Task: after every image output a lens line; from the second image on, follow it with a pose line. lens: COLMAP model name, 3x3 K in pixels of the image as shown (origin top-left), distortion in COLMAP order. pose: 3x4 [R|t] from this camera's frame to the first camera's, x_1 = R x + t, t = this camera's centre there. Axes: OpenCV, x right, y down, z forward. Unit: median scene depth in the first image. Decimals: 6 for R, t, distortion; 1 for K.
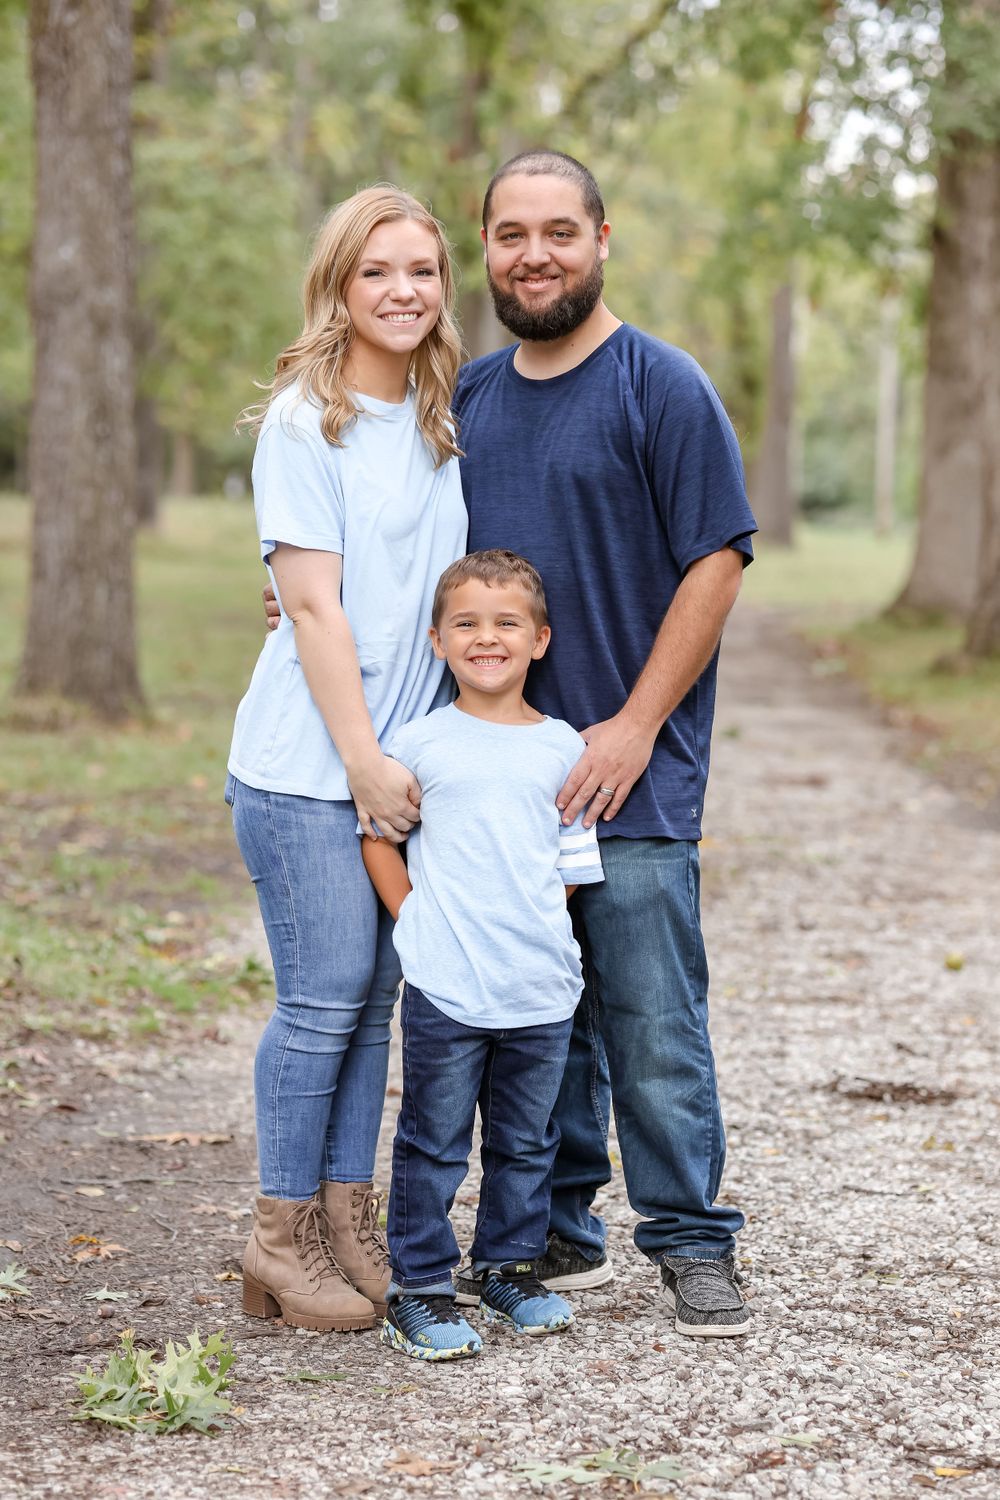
lens RADIAL K [[3943.4, 0, 499.6], [0, 3943.4, 775.0], [0, 0, 1]] dist [0.498010, -0.007941]
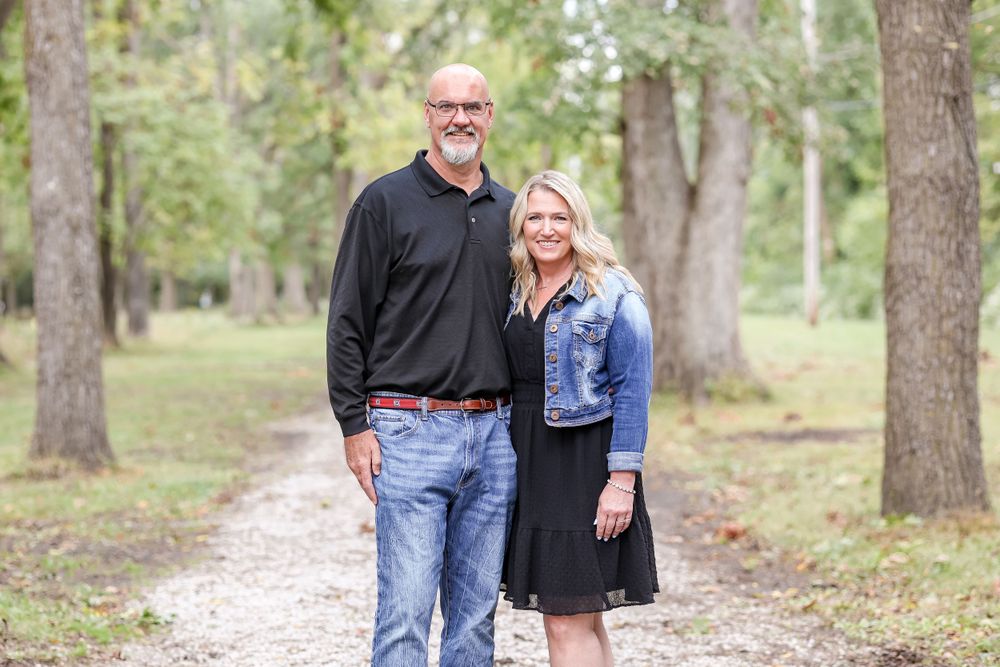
lens RADIAL K [[2749.1, 0, 426.8], [0, 2749.1, 287.6], [0, 0, 1]] dist [0.557551, -0.359012]
pose [[0.998238, -0.059245, 0.003222, 0.067170], [0.059326, 0.995873, -0.068681, -0.002825], [0.000860, 0.068752, 0.997633, -0.227700]]
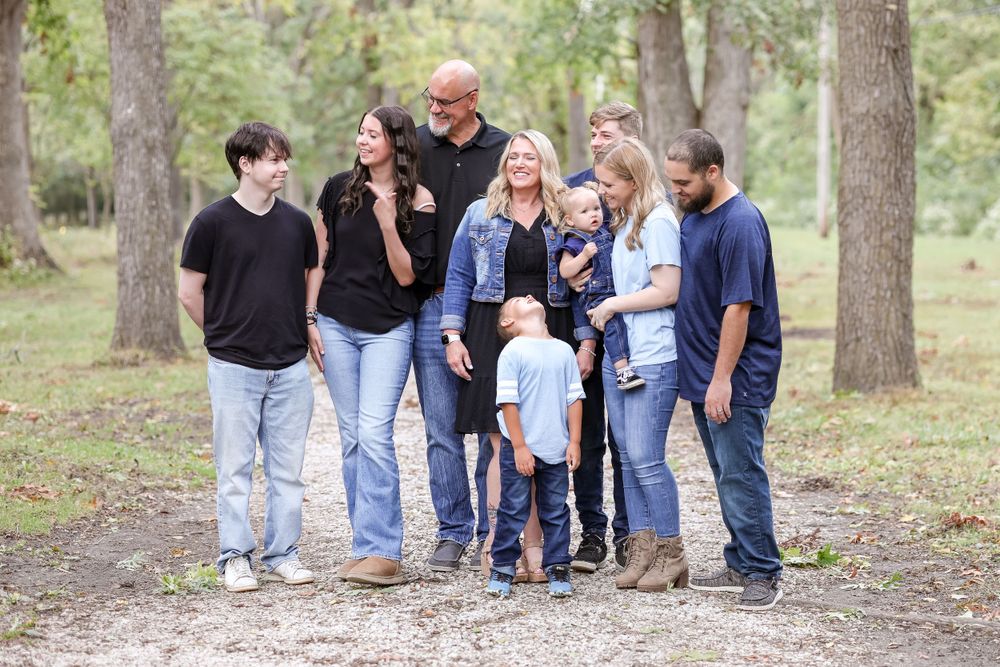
lens RADIAL K [[2995.8, 0, 569.4], [0, 2995.8, 275.9], [0, 0, 1]] dist [0.785986, -3.284864]
pose [[0.997581, -0.055656, 0.041650, 0.057023], [0.057309, 0.997571, -0.039606, 0.025244], [-0.039344, 0.041898, 0.998347, -0.735093]]
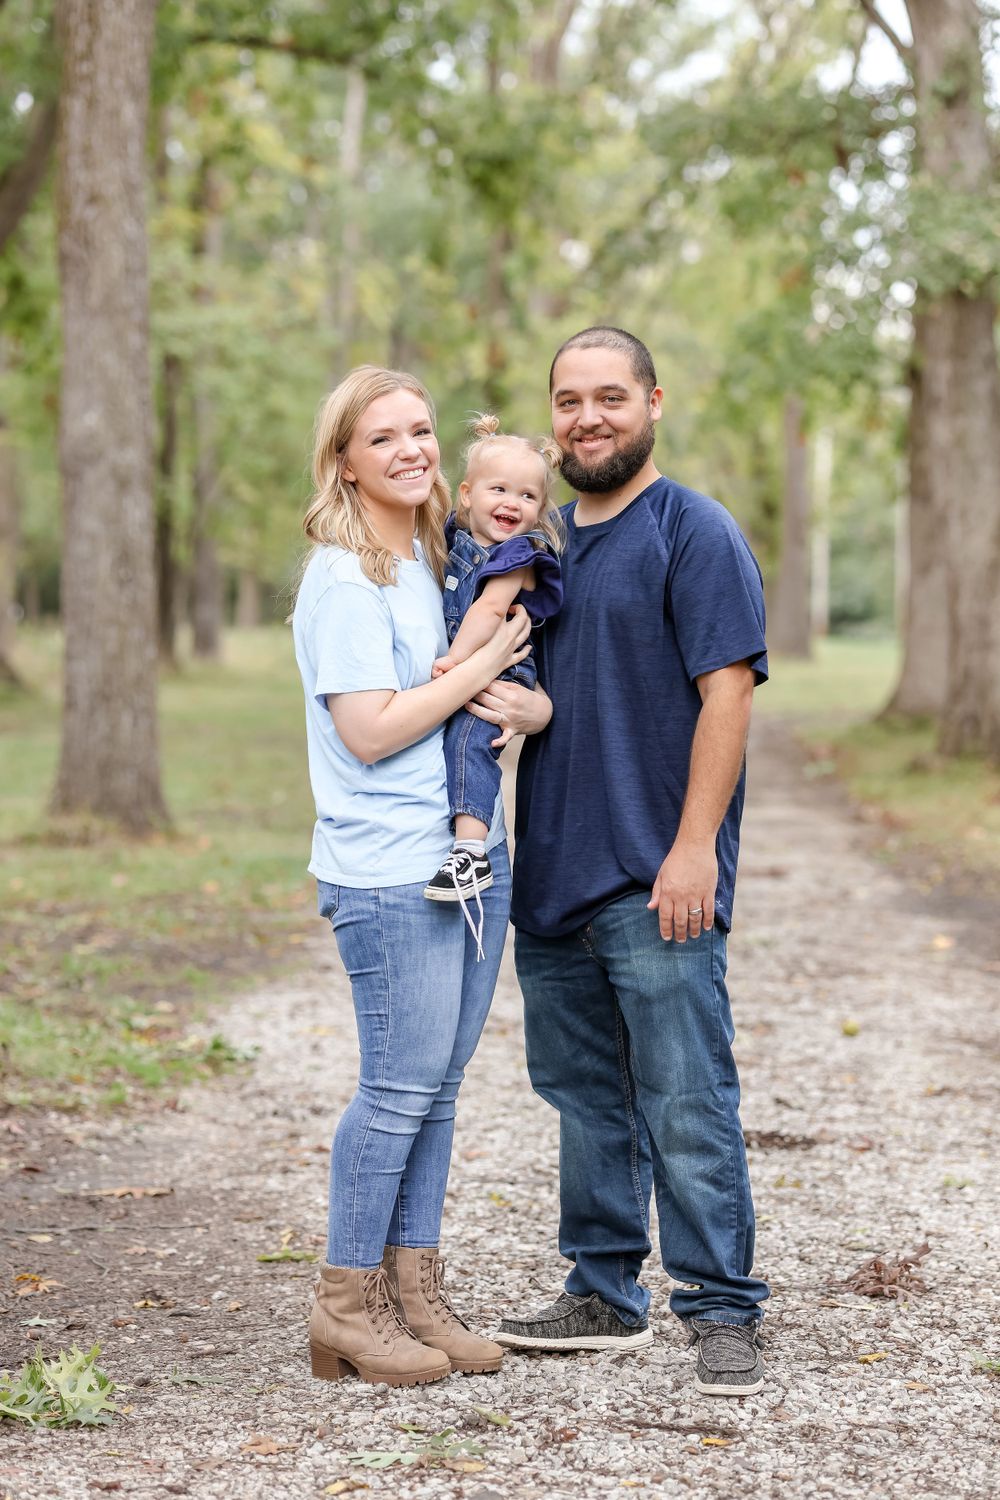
lens RADIAL K [[3754.9, 0, 496.5], [0, 3754.9, 707.6], [0, 0, 1]] dist [0.578329, -1.054095]
pose [[0.999396, -0.025395, -0.023718, 0.048941], [0.024278, 0.998634, -0.046263, 0.003881], [0.024861, 0.045659, 0.998648, -0.094185]]
